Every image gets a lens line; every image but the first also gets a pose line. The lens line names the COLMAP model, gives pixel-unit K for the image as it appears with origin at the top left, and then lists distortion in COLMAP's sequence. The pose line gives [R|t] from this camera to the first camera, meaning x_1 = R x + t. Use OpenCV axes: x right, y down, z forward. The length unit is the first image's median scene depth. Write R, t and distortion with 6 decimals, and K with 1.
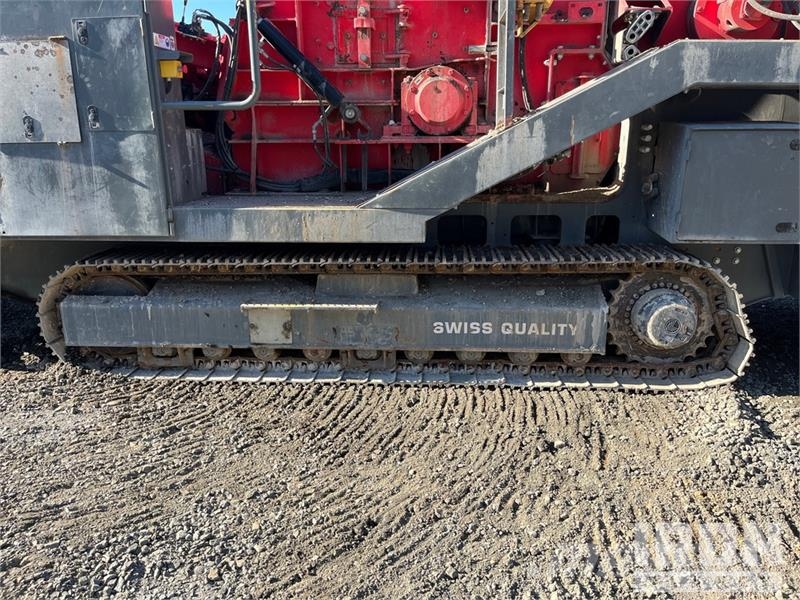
lens RADIAL K [[603.1, 0, 393.5], [0, 603.1, 290.1], [0, 0, 1]] dist [0.066114, -0.080640]
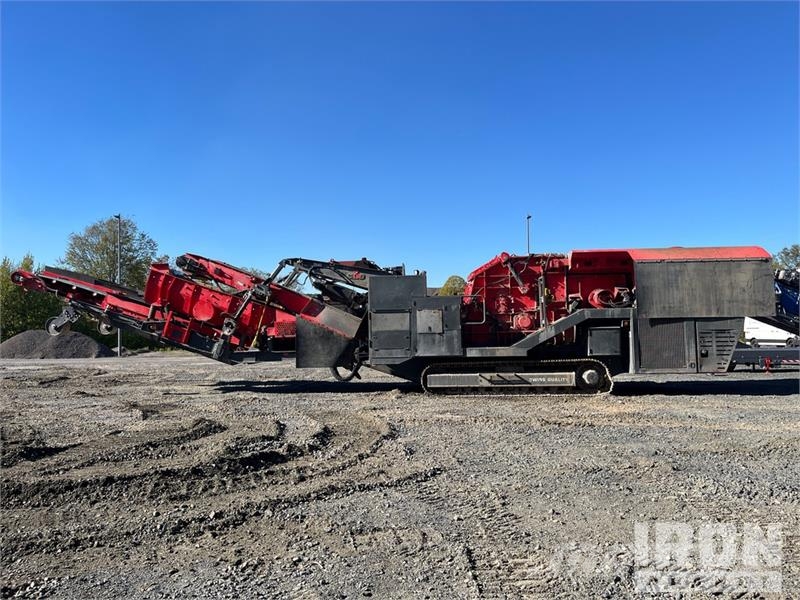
lens RADIAL K [[603.1, 0, 393.5], [0, 603.1, 290.1], [0, 0, 1]] dist [0.066114, -0.080640]
pose [[0.999938, -0.009331, 0.006113, -0.784080], [0.010834, 0.942962, -0.332725, 0.768731], [-0.002660, 0.332770, 0.943004, -2.689898]]
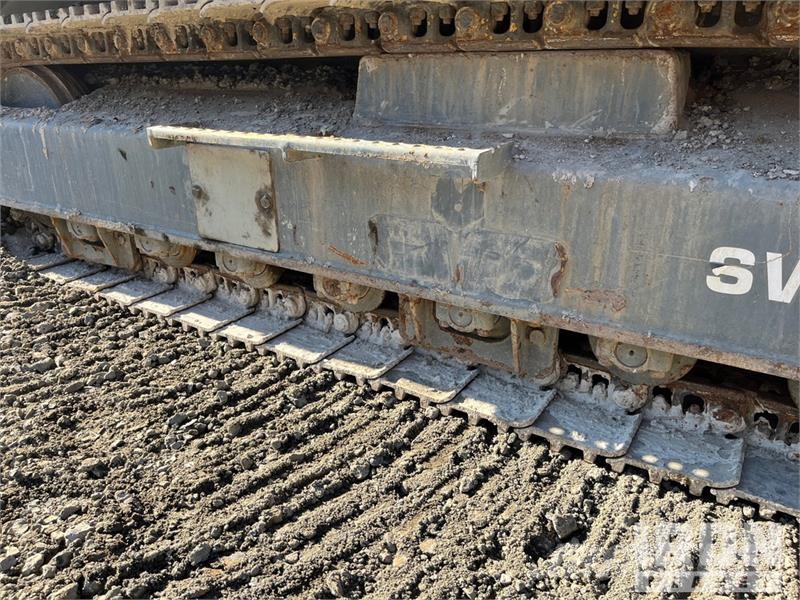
lens RADIAL K [[580.6, 0, 409.2], [0, 580.6, 301.3], [0, 0, 1]] dist [0.055316, -0.076145]
pose [[0.878317, 0.180974, -0.442502, 0.066609], [-0.124826, 0.980287, 0.153152, 0.053584], [0.461495, -0.079280, 0.883593, 0.721394]]
